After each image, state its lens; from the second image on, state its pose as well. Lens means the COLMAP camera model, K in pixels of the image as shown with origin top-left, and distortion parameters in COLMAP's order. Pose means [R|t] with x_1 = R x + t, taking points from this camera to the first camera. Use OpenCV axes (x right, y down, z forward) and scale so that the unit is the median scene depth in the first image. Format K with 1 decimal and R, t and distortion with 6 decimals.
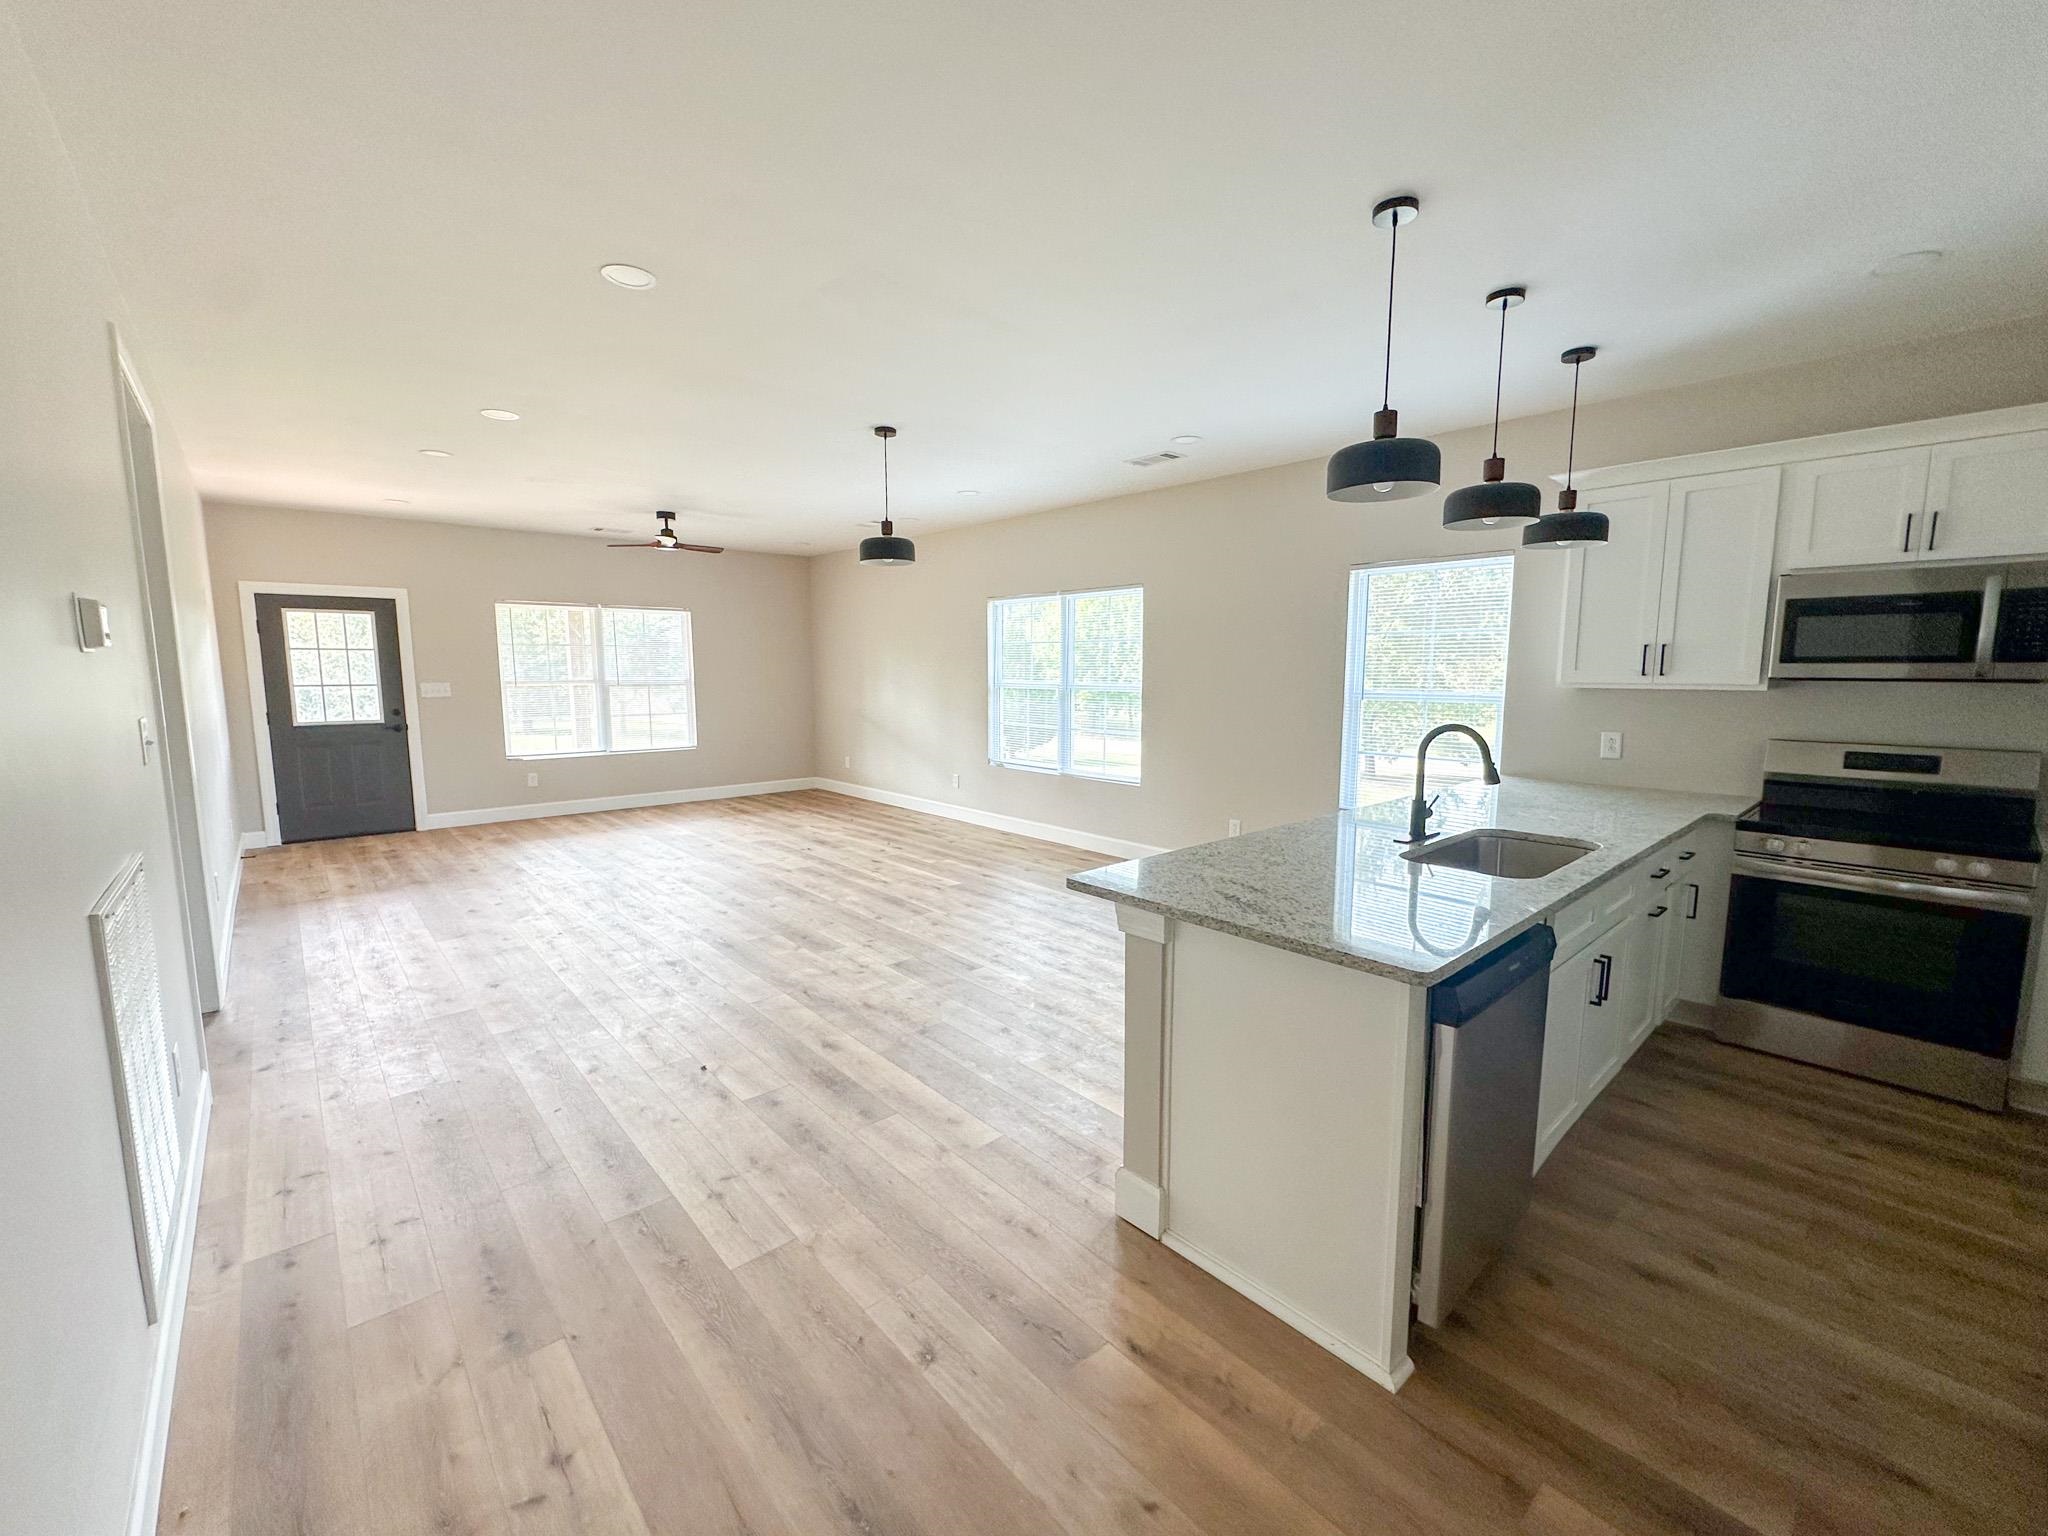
lens RADIAL K [[842.4, 0, 1025.6], [0, 842.4, 772.4], [0, 0, 1]] dist [-0.002326, -0.000164]
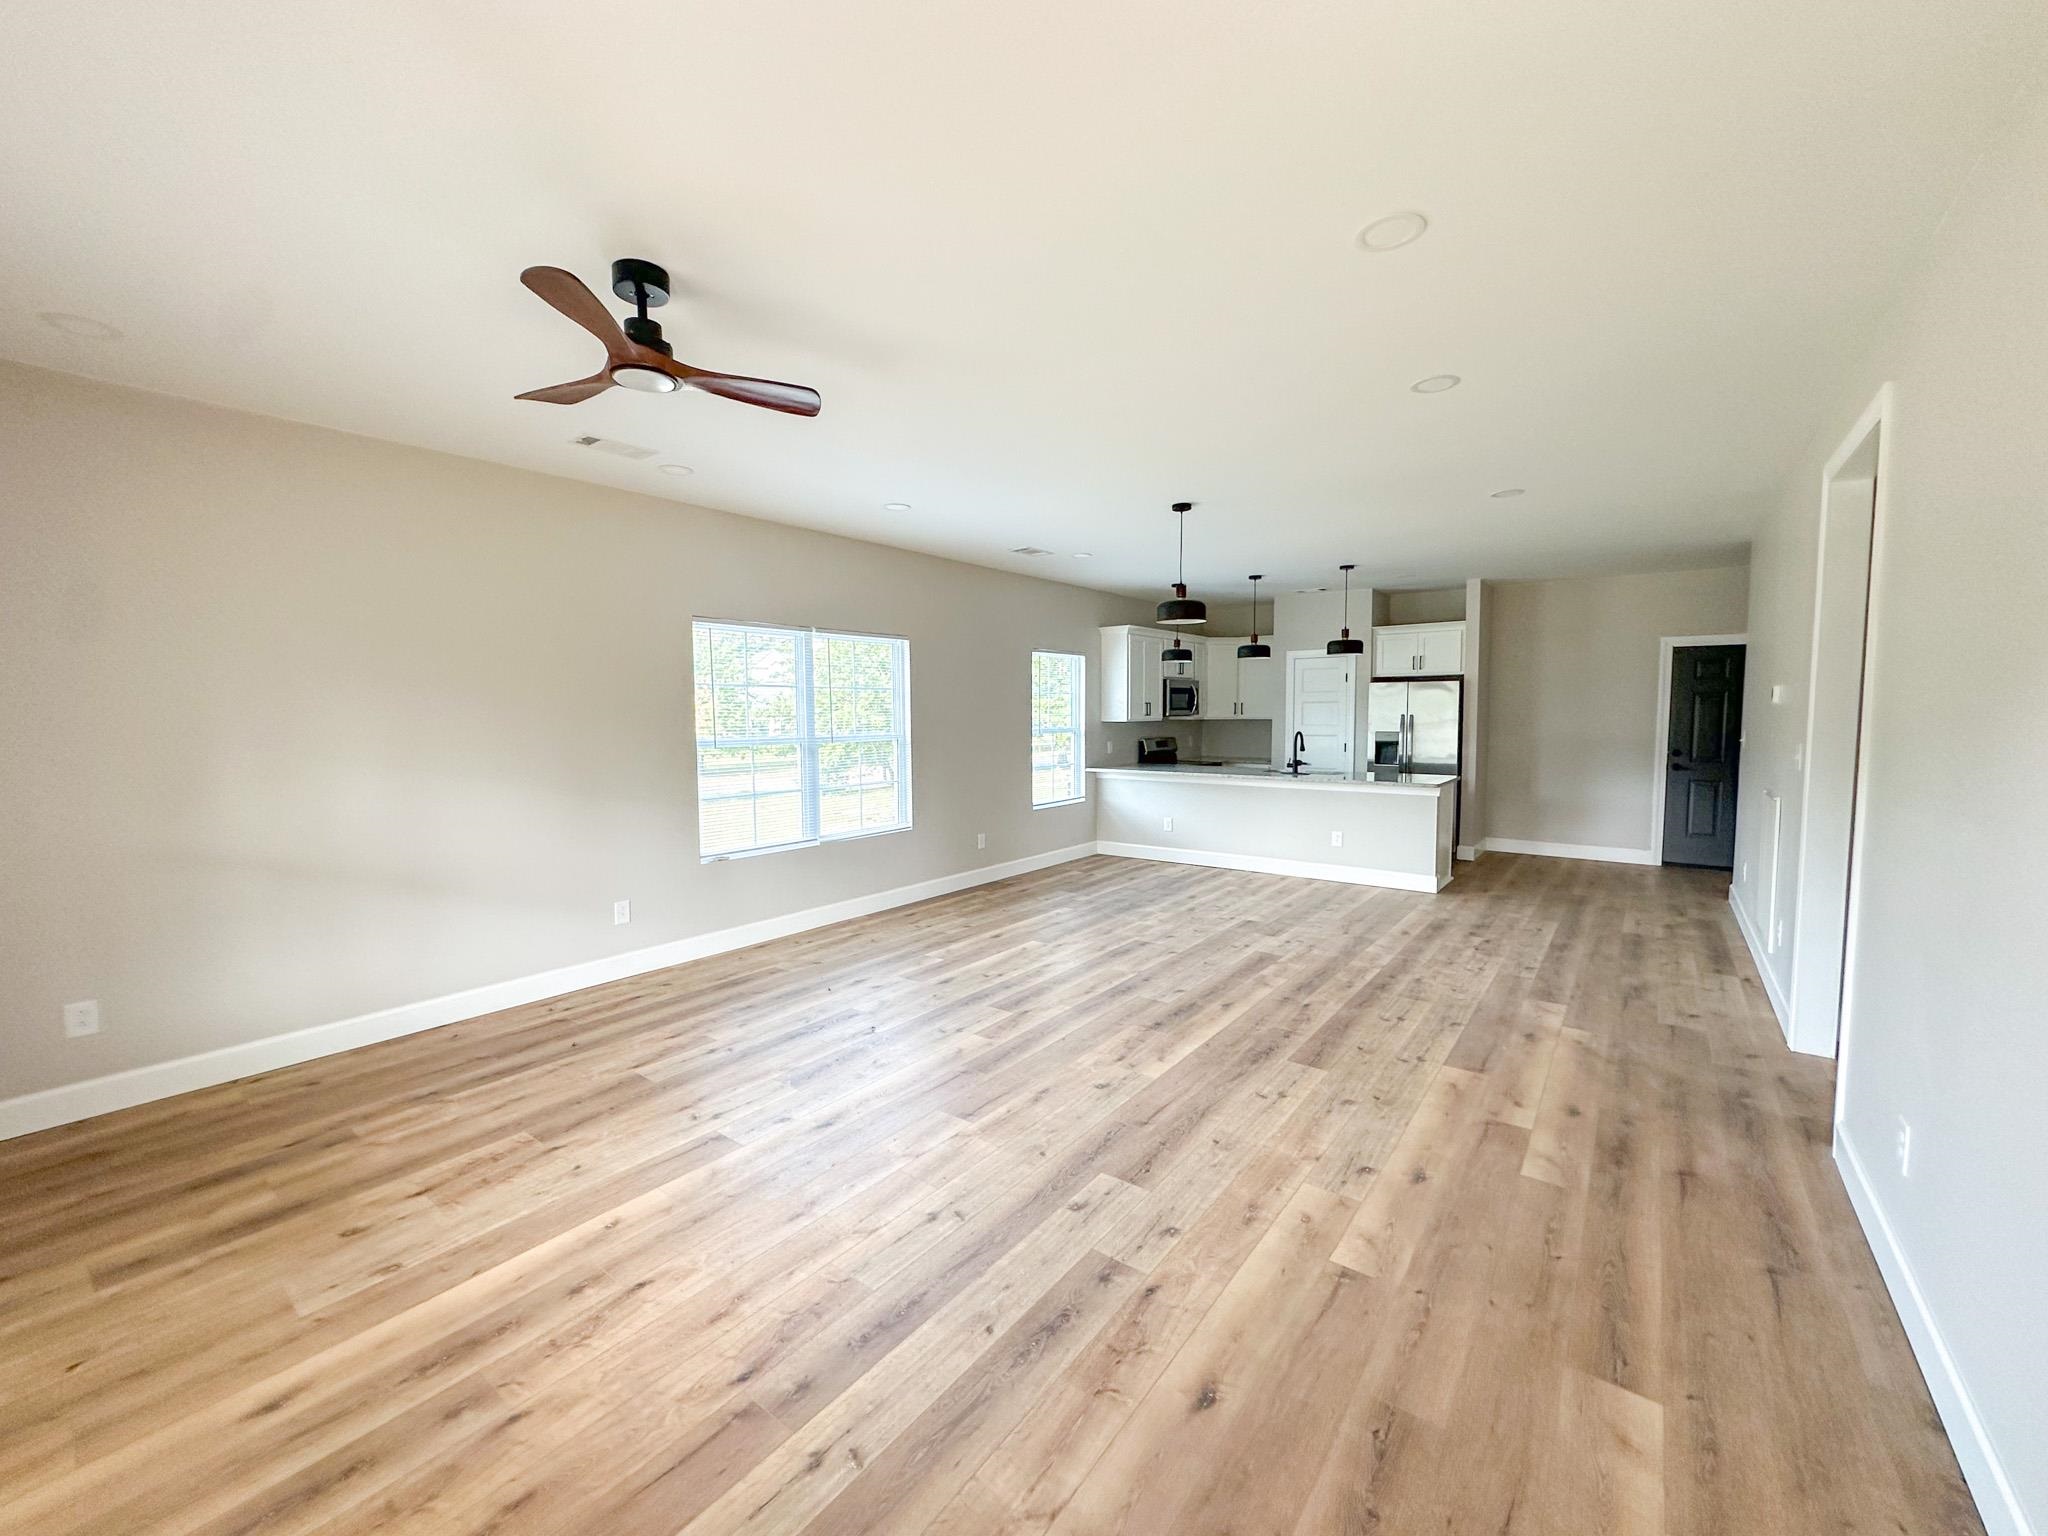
lens RADIAL K [[818.0, 0, 1018.0], [0, 818.0, 775.8], [0, 0, 1]] dist [-0.003383, 0.000064]
pose [[-0.183573, -0.079175, 0.979812, -1.885066], [0.128971, 0.986195, 0.103854, -0.295276], [-0.974509, 0.145432, -0.170827, 2.235845]]
